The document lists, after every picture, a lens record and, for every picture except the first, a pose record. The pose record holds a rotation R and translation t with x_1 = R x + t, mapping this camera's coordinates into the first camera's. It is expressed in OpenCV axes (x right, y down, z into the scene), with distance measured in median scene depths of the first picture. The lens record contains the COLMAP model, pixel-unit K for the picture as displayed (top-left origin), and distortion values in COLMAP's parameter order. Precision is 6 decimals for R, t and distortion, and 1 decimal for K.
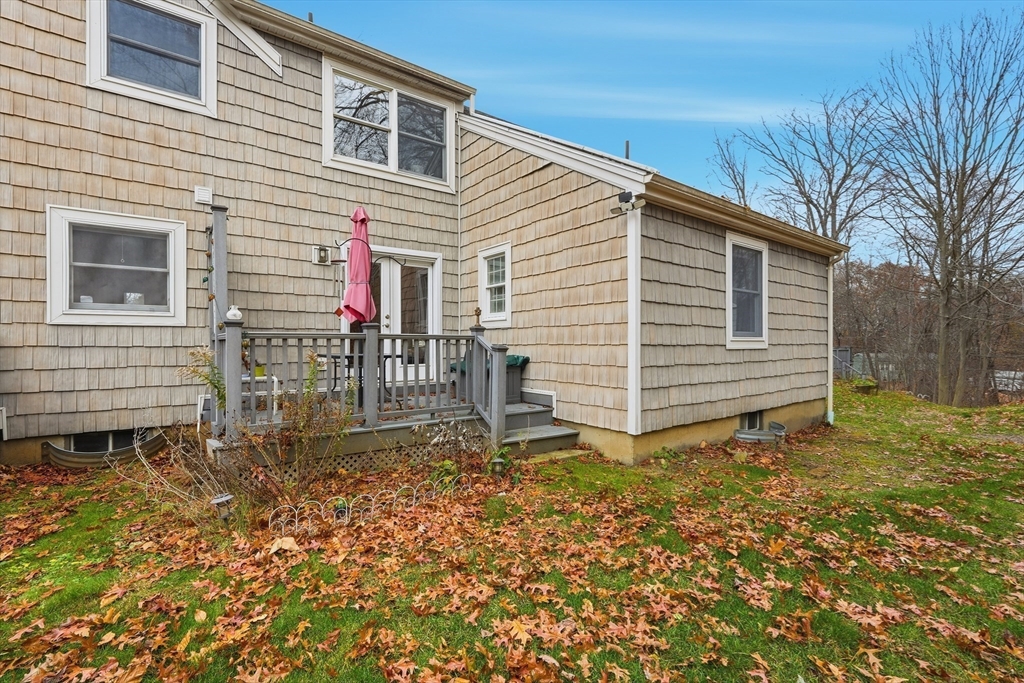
lens RADIAL K [[453.9, 0, 514.0], [0, 453.9, 342.5], [0, 0, 1]] dist [-0.011404, 0.005243]
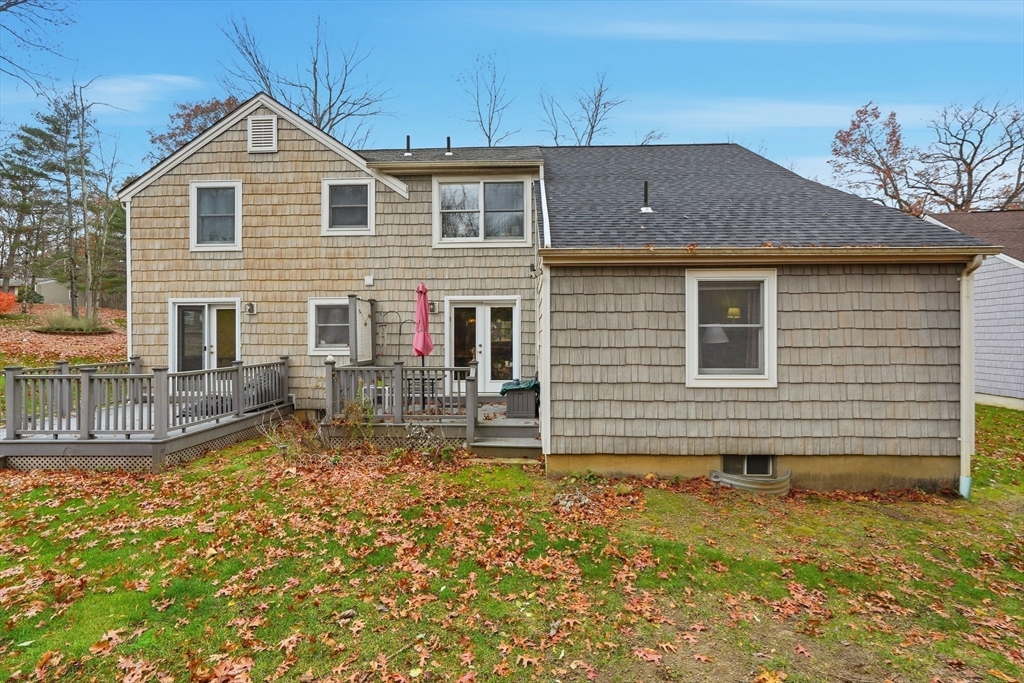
lens RADIAL K [[453.9, 0, 505.1], [0, 453.9, 339.8], [0, 0, 1]] dist [-0.011404, 0.005243]
pose [[0.773829, 0.001584, -0.633393, 0.784925], [0.002027, 0.999986, 0.004977, -0.095469], [0.633392, -0.005135, 0.773814, -0.033269]]
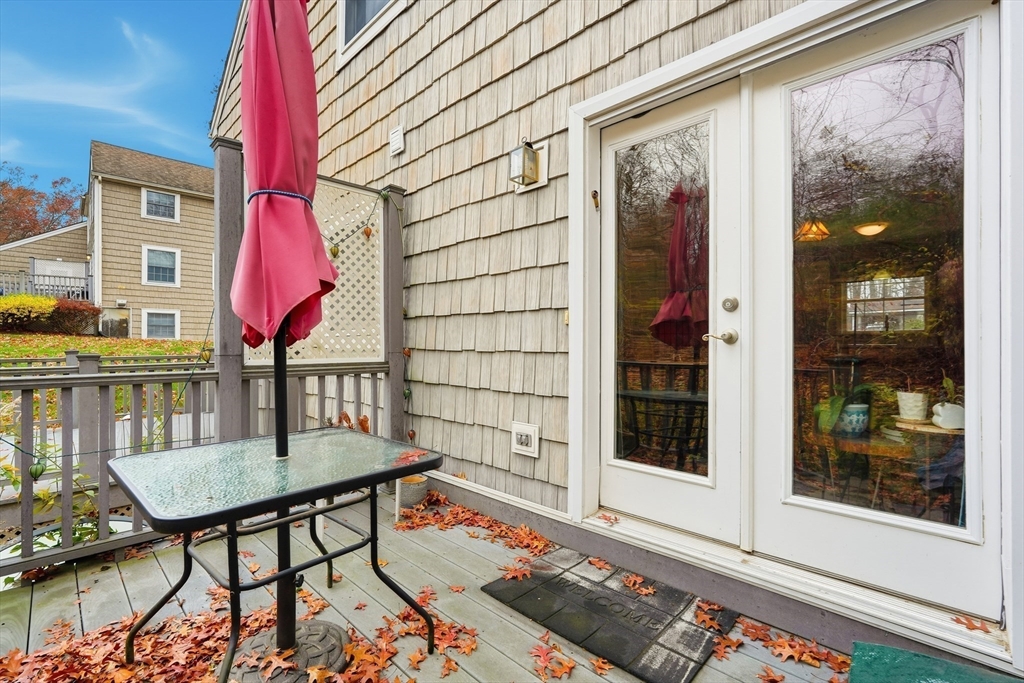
lens RADIAL K [[453.9, 0, 510.0], [0, 453.9, 342.9], [0, 0, 1]] dist [-0.011404, 0.005243]
pose [[0.154556, -0.003675, -0.987977, -0.035376], [-0.001650, 0.999991, -0.003978, -0.038174], [0.987983, 0.002245, 0.154549, 0.980821]]
